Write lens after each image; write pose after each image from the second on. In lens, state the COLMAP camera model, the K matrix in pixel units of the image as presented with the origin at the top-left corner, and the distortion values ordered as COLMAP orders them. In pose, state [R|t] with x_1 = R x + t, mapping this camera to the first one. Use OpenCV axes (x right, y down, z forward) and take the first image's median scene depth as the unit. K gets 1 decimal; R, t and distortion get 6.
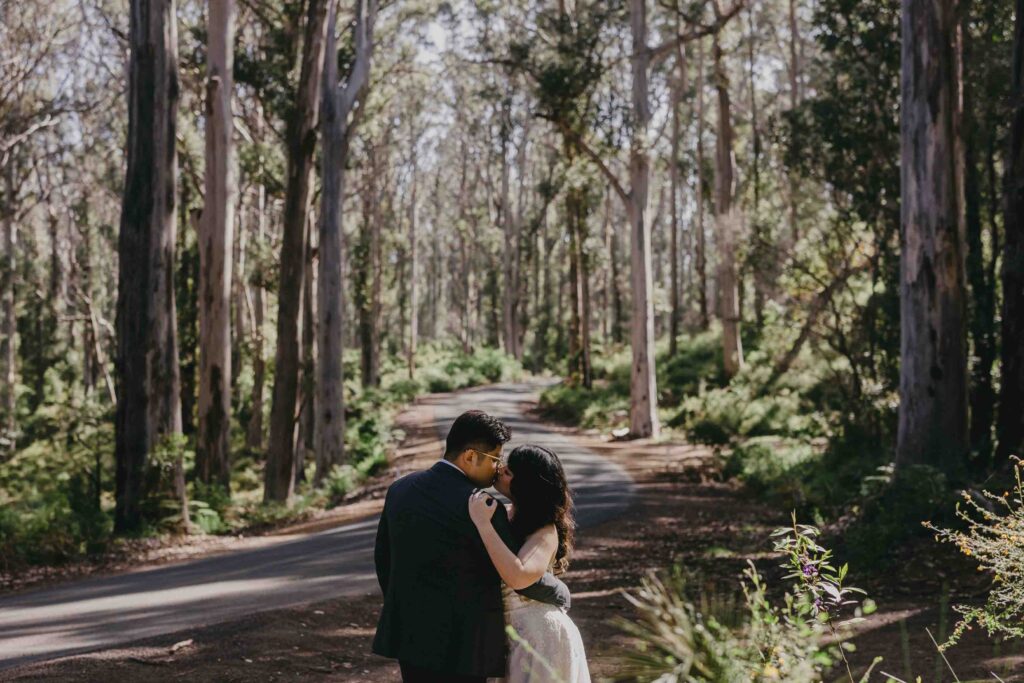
lens RADIAL K [[1453.7, 0, 512.0], [0, 1453.7, 341.5], [0, 0, 1]] dist [0.021771, 0.077778]
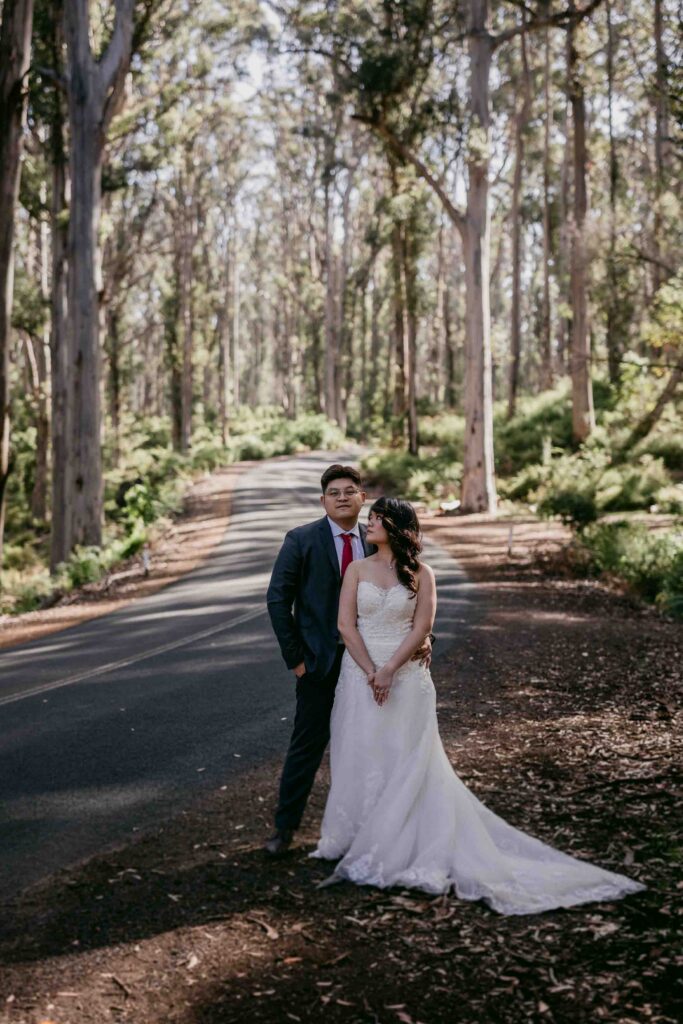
lens RADIAL K [[1453.7, 0, 341.5], [0, 1453.7, 512.0], [0, 0, 1]] dist [0.021771, 0.077778]
pose [[0.999971, 0.007440, -0.001883, 0.008788], [-0.007297, 0.997731, 0.066933, 0.006823], [0.002377, -0.066917, 0.997756, 0.106042]]
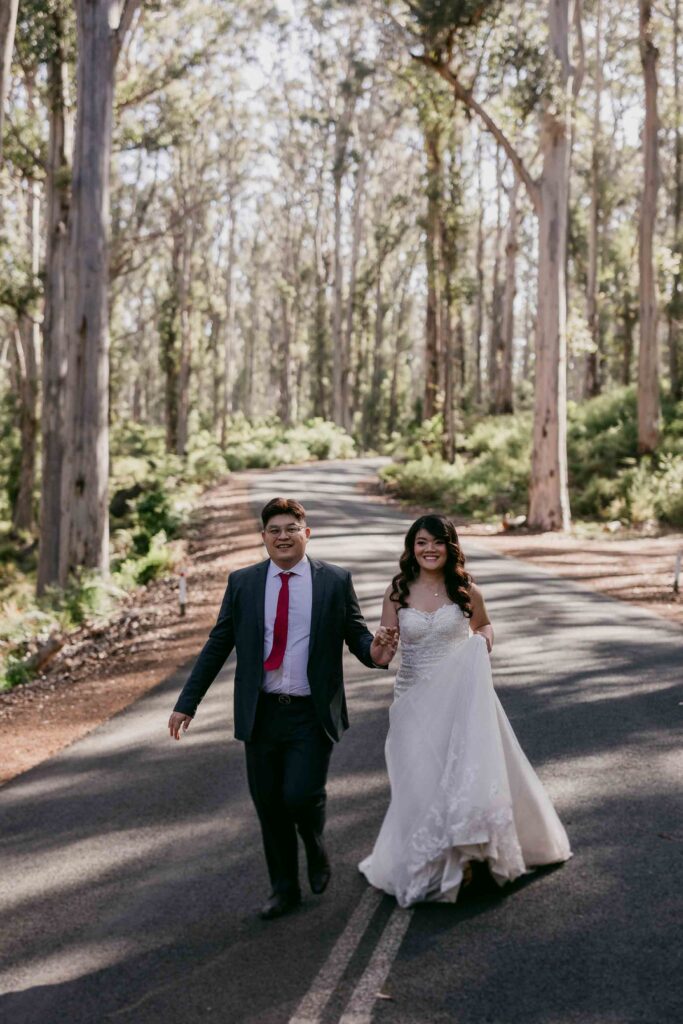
lens RADIAL K [[1430.2, 0, 341.5], [0, 1430.2, 512.0], [0, 0, 1]] dist [0.022555, -0.012237]
pose [[0.999594, 0.025512, 0.012686, -0.011602], [-0.026187, 0.998075, 0.056210, 0.013292], [-0.011227, -0.056520, 0.998338, 0.196717]]
